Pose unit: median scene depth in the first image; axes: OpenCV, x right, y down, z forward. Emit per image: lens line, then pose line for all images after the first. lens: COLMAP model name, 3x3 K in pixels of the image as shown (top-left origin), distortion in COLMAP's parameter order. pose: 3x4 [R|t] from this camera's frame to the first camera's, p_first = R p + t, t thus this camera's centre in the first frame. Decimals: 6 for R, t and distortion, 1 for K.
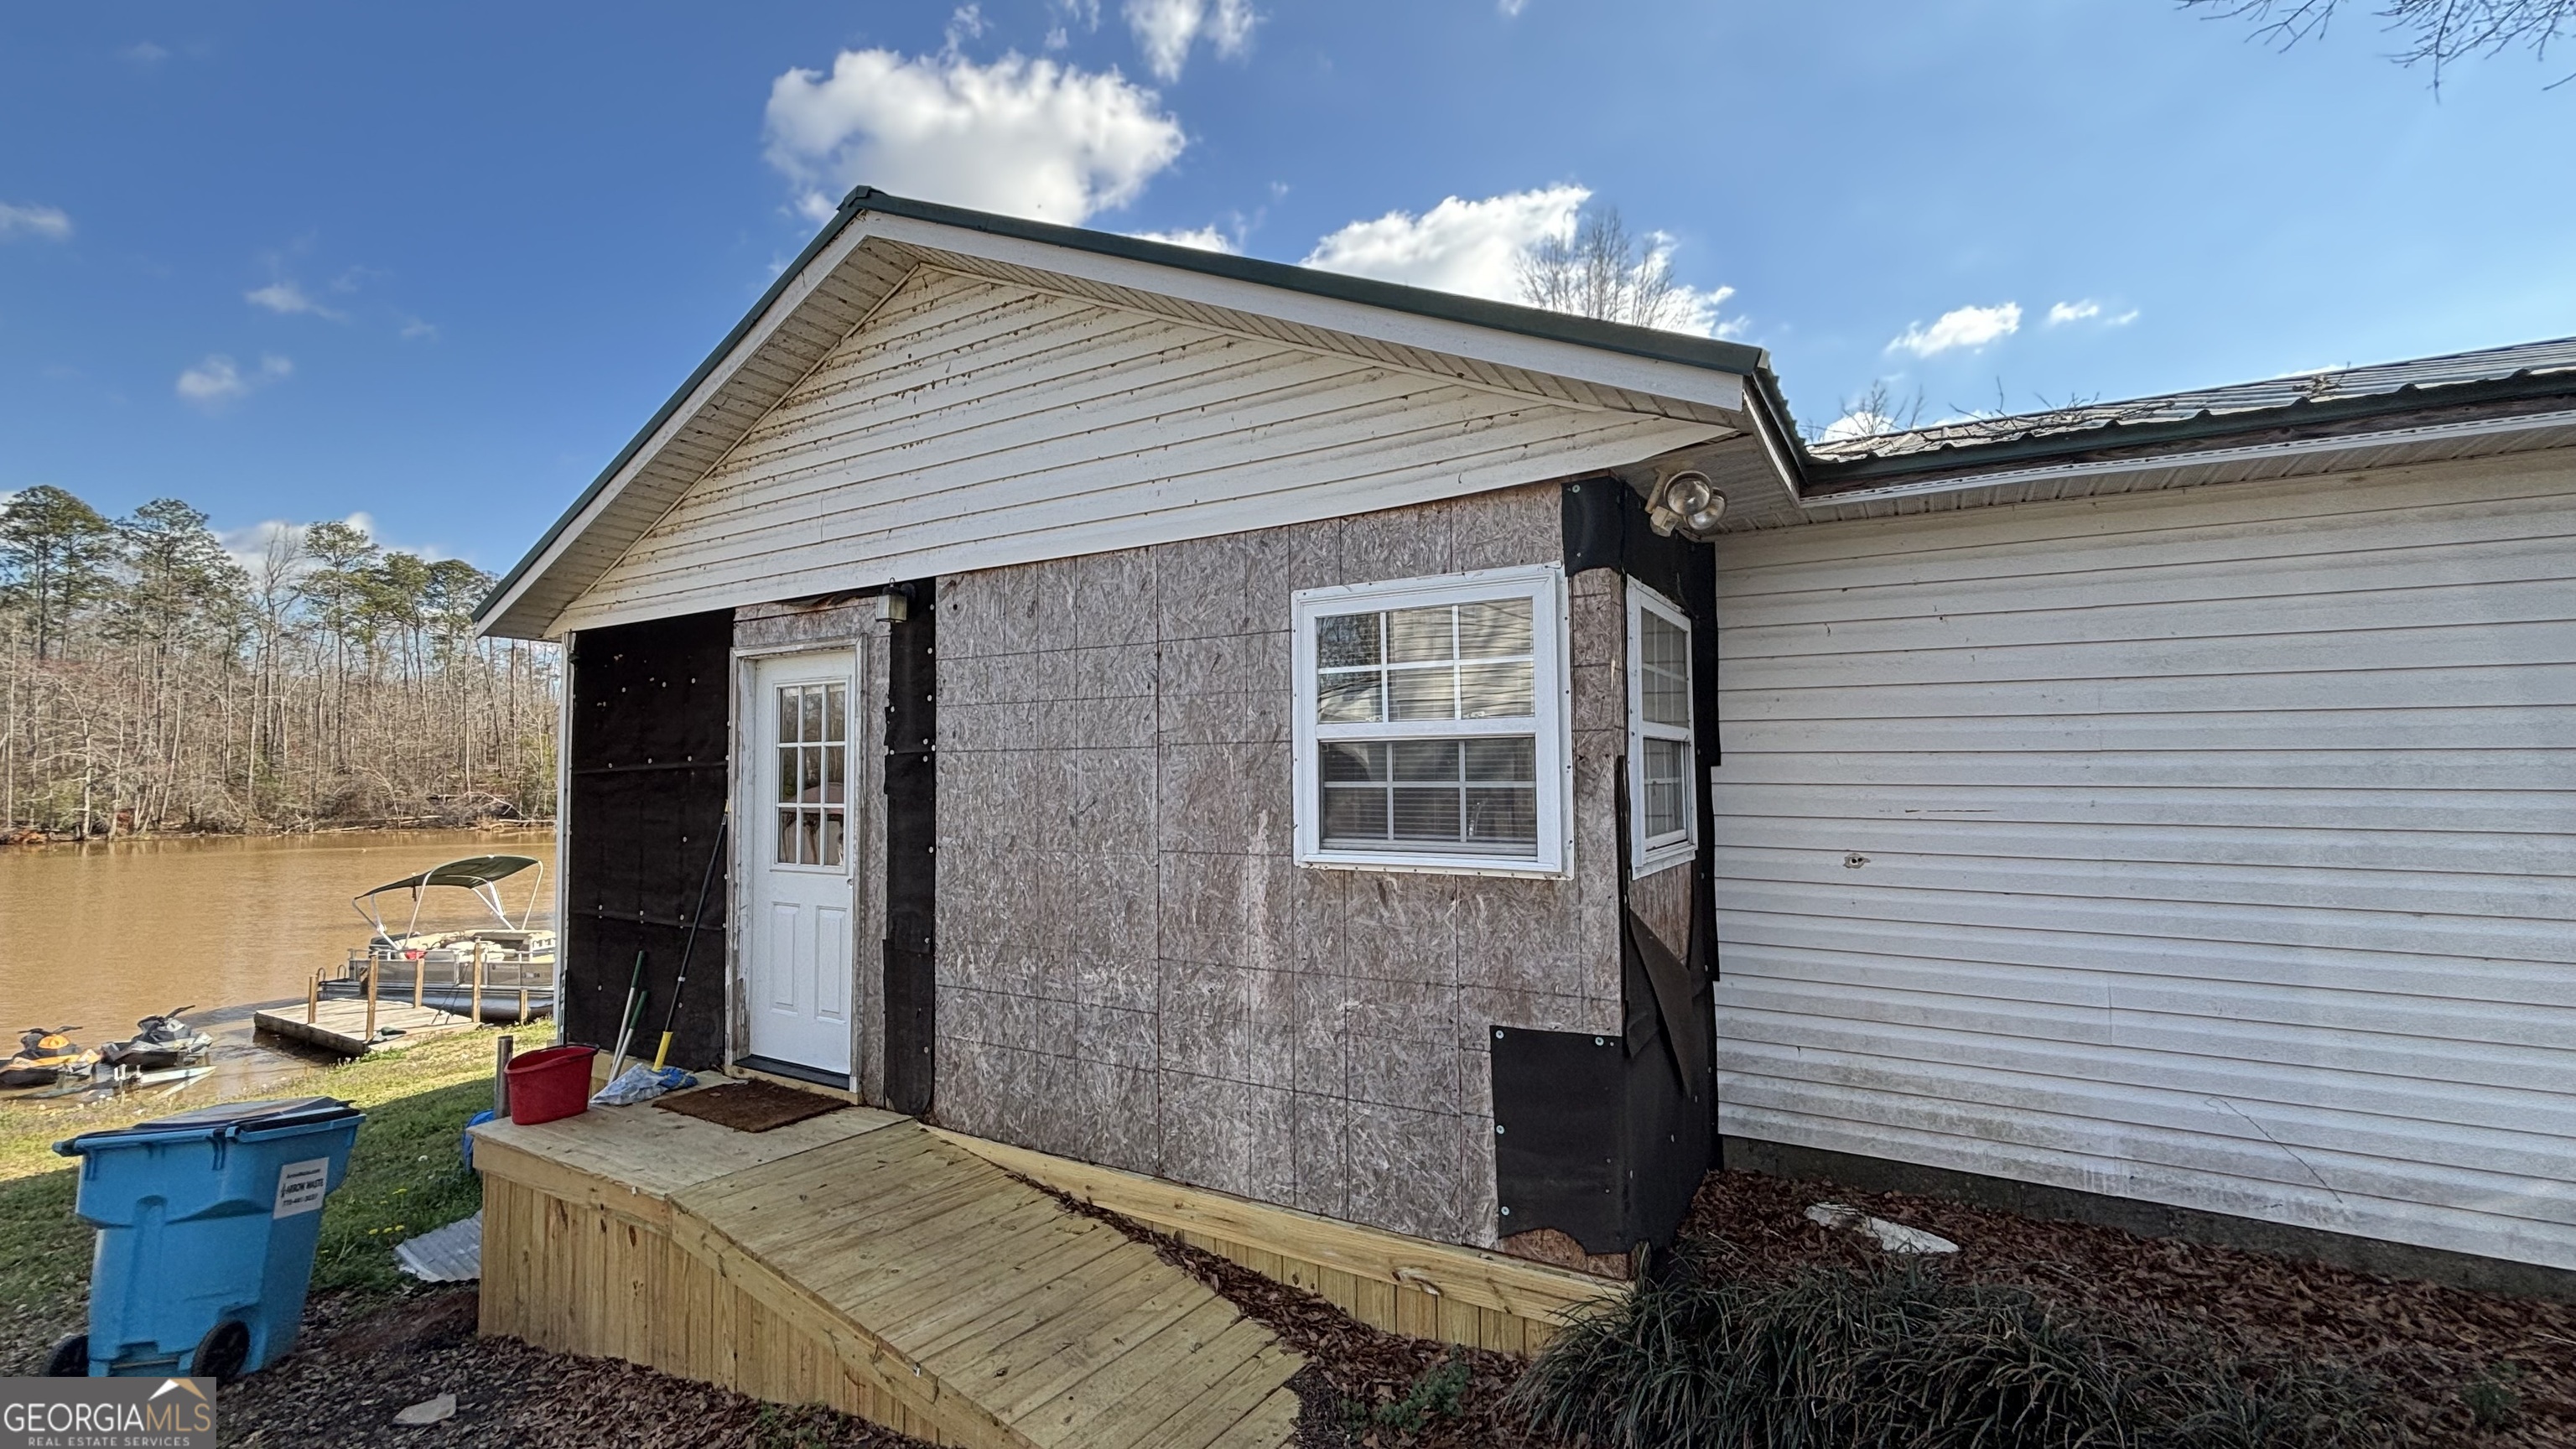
lens RADIAL K [[1070.2, 0, 1287.5], [0, 1070.2, 720.6], [0, 0, 1]] dist [0.016462, 0.000114]
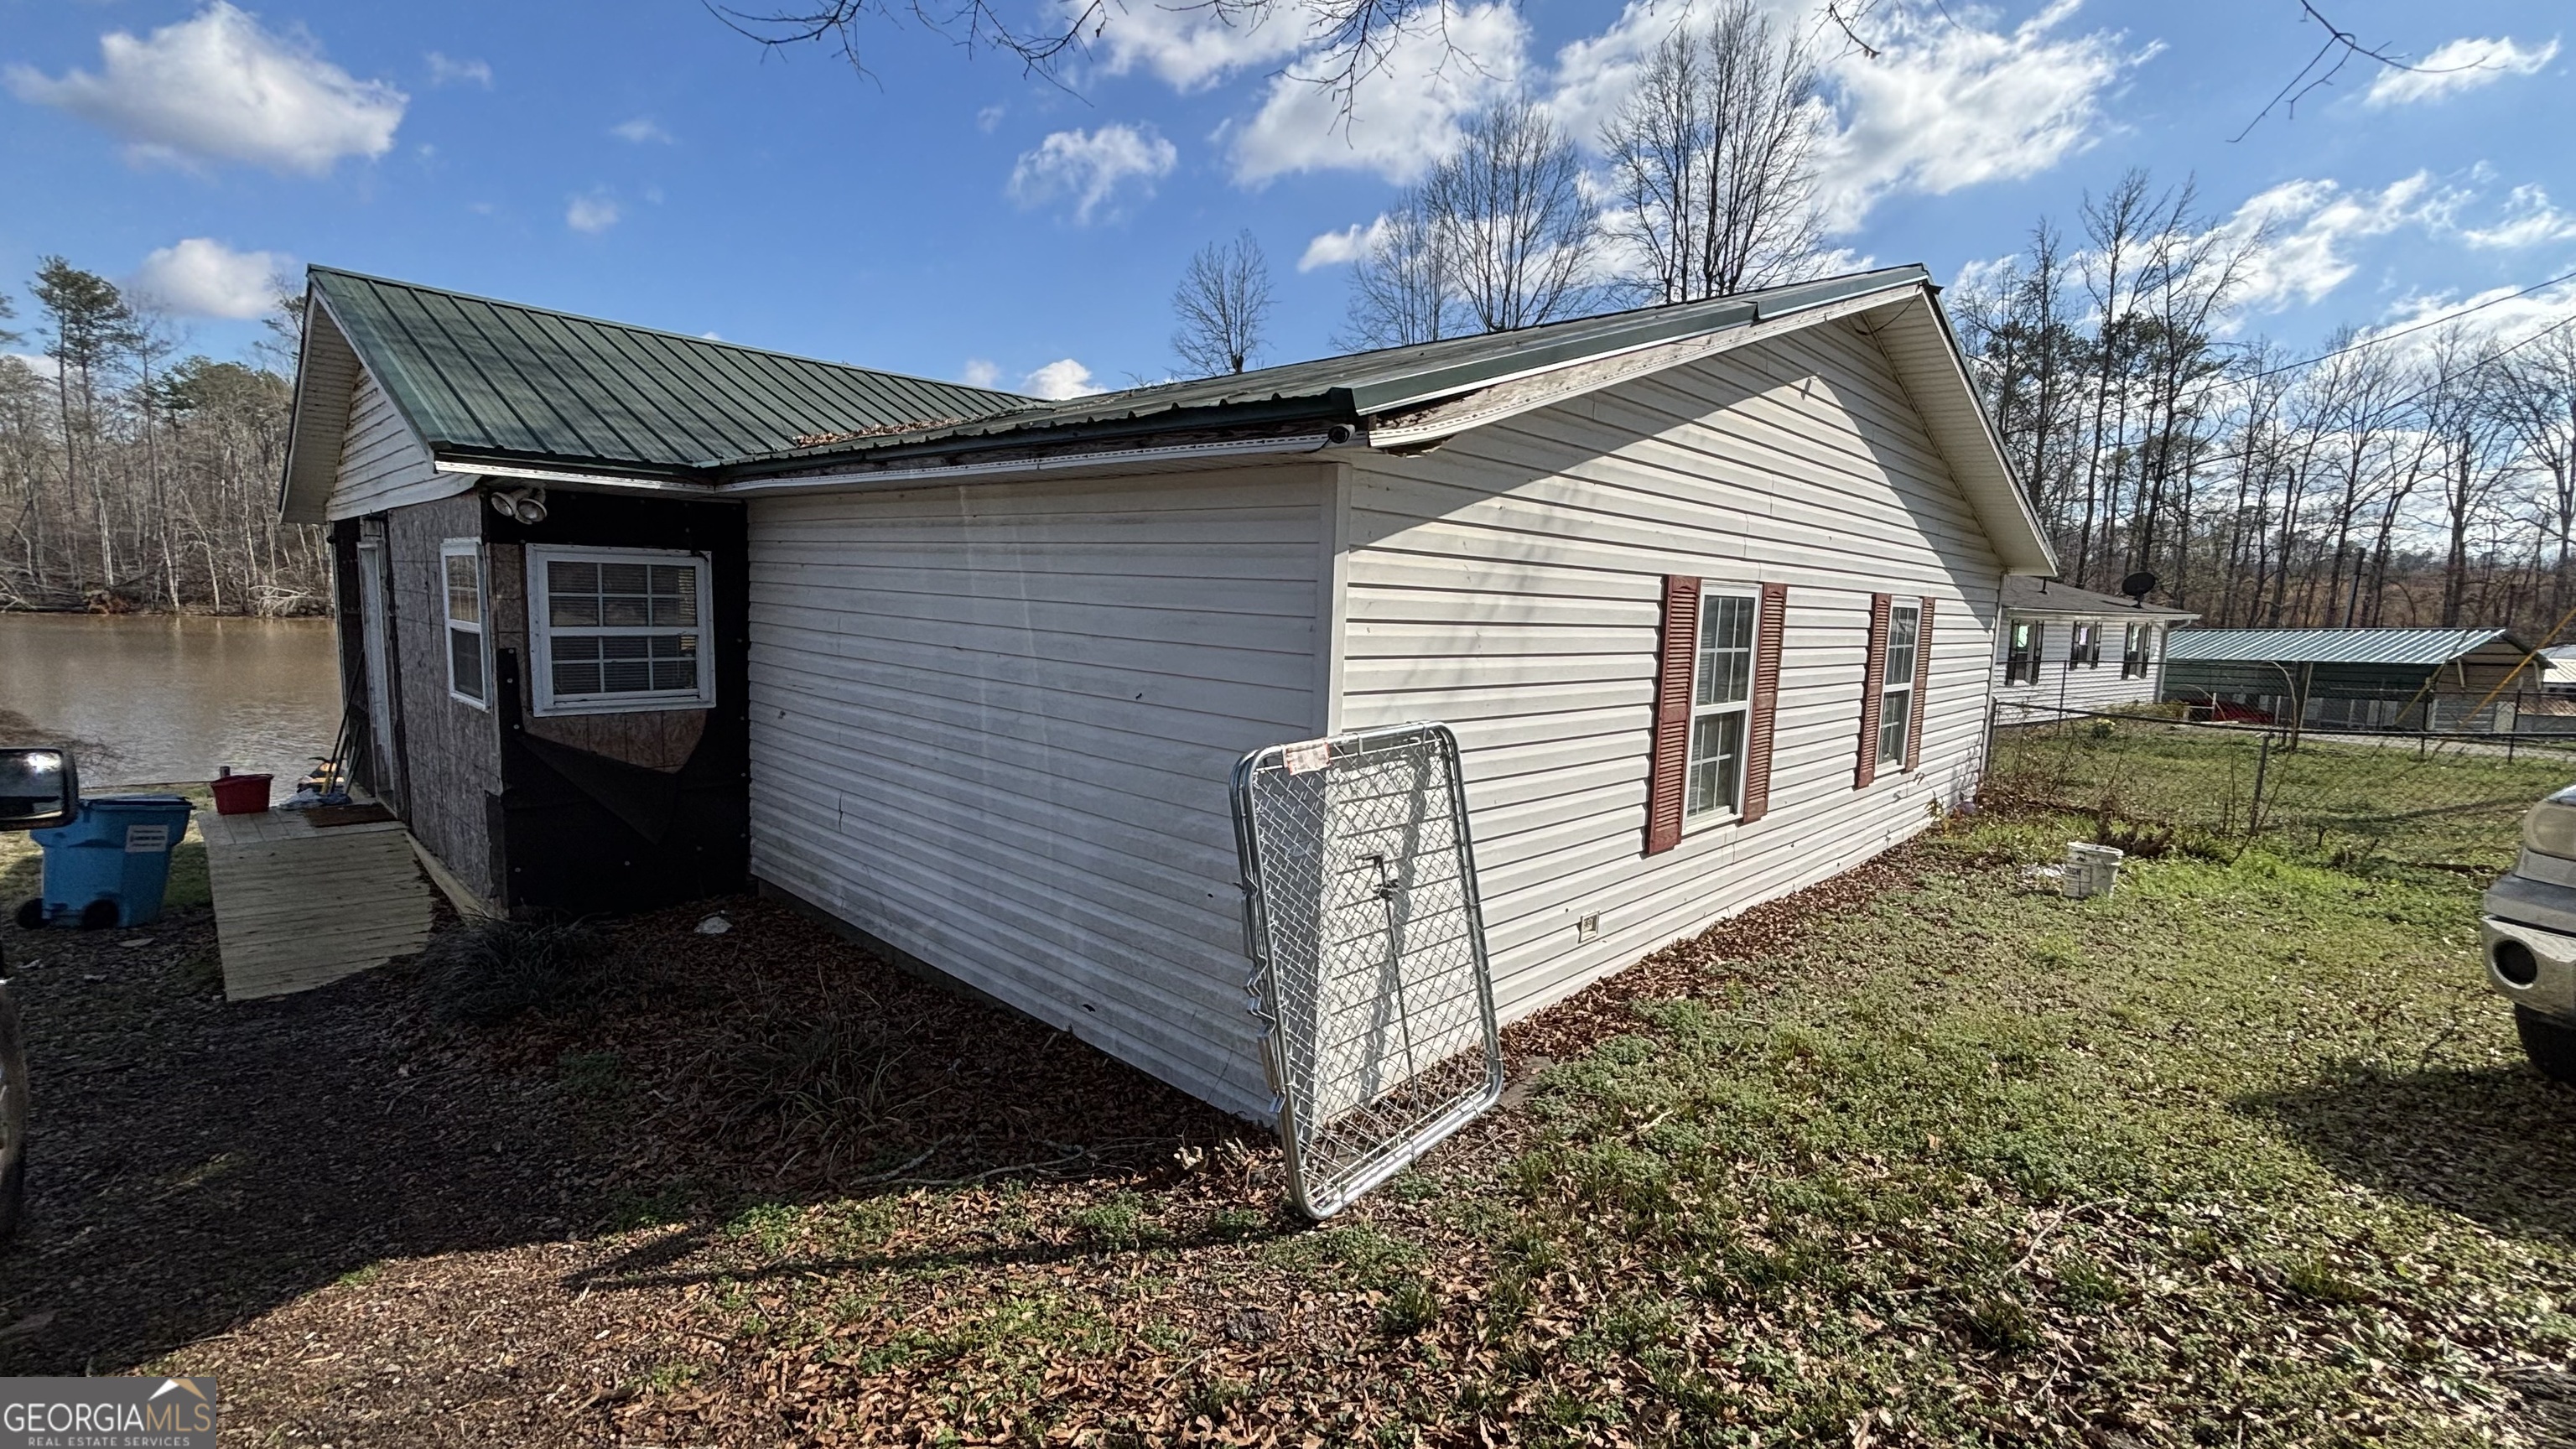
lens RADIAL K [[1070.2, 0, 1286.9], [0, 1070.2, 730.3], [0, 0, 1]] dist [0.016462, 0.000114]
pose [[0.972683, 0.059809, -0.224302, 1.549755], [-0.019270, 0.983708, 0.178735, -0.159791], [0.231338, -0.169530, 0.957989, -0.385357]]
